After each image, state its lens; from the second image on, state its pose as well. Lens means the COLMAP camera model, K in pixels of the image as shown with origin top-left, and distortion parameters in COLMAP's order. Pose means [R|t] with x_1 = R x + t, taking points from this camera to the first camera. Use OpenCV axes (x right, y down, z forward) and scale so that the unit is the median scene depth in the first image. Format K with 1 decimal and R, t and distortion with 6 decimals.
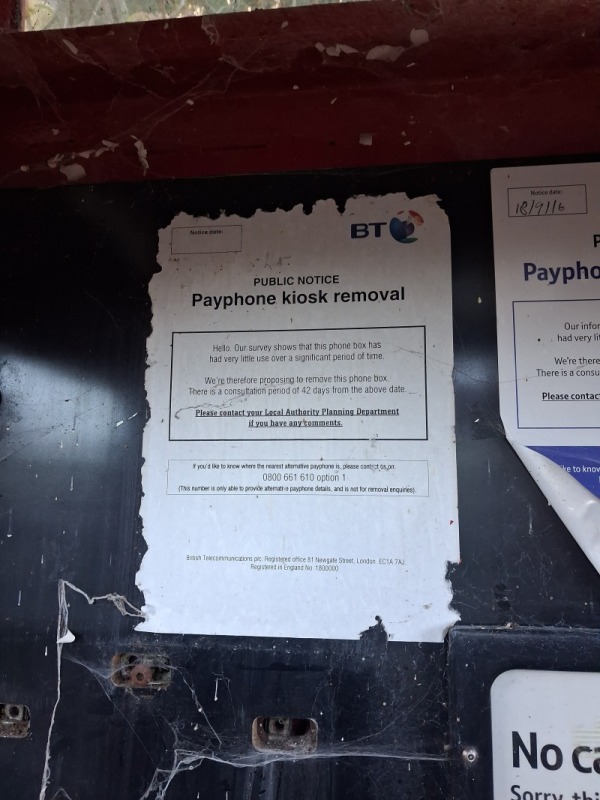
lens RADIAL K [[626.2, 0, 299.4], [0, 626.2, 443.8], [0, 0, 1]] dist [-0.004438, 0.002481]
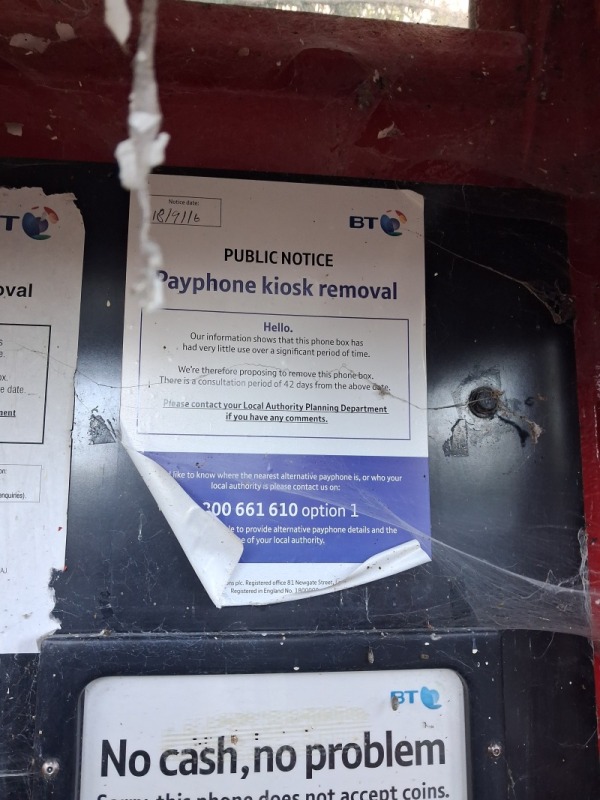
lens RADIAL K [[621.6, 0, 300.5], [0, 621.6, 456.2], [0, 0, 1]] dist [0.022164, -0.031841]
pose [[0.977457, 0.021454, 0.210042, 0.398128], [-0.020768, 0.999769, -0.005472, 0.010129], [-0.210111, 0.000986, 0.977677, -0.026306]]
